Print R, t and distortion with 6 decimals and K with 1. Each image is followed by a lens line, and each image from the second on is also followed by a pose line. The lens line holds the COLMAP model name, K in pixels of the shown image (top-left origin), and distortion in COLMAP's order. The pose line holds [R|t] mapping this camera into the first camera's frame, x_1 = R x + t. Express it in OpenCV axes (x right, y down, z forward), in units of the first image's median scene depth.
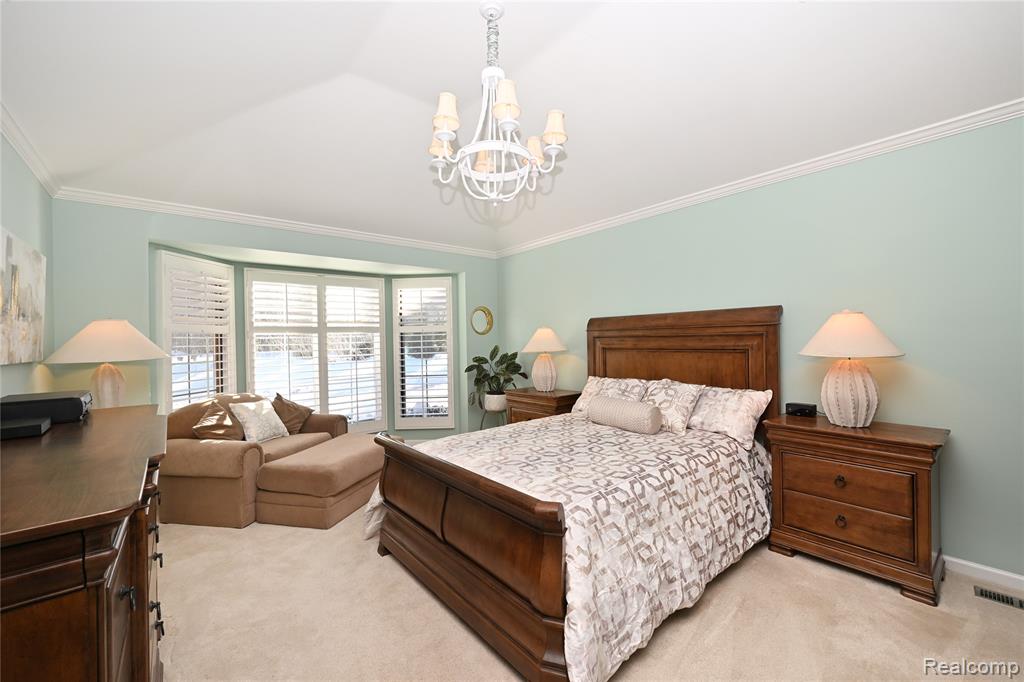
lens RADIAL K [[417.7, 0, 513.4], [0, 417.7, 317.6], [0, 0, 1]] dist [-0.000228, 0.000160]
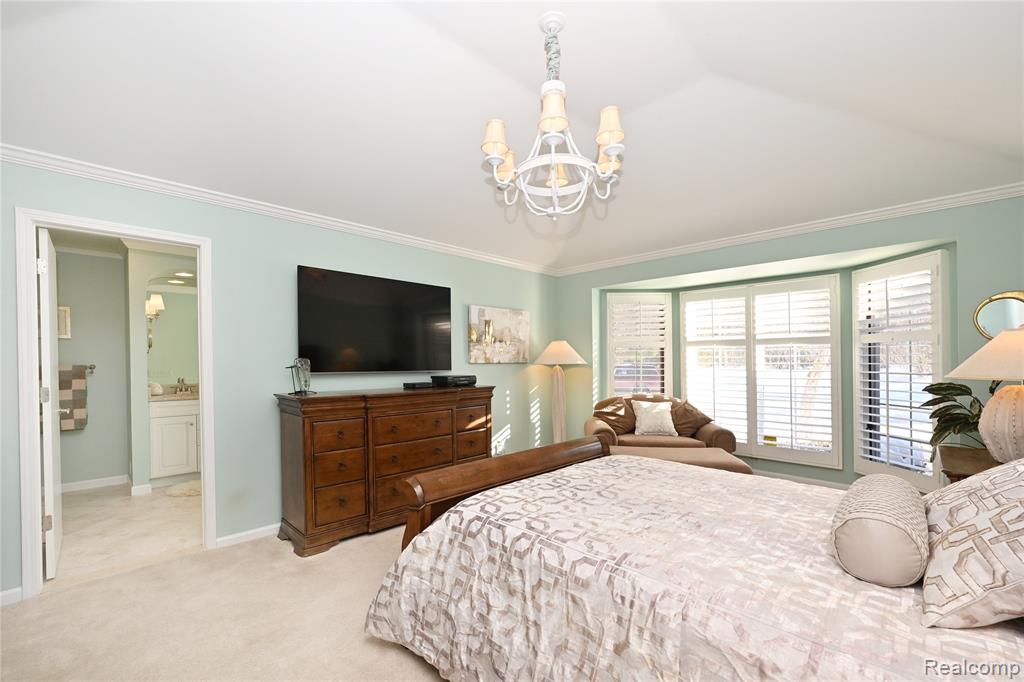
lens RADIAL K [[434.7, 0, 550.5], [0, 434.7, 342.2], [0, 0, 1]] dist [-0.002019, -0.000269]
pose [[0.116699, -0.019730, -0.992971, 0.726696], [0.052678, 0.998518, -0.013649, 0.028315], [0.991769, -0.050714, 0.117566, 0.632862]]
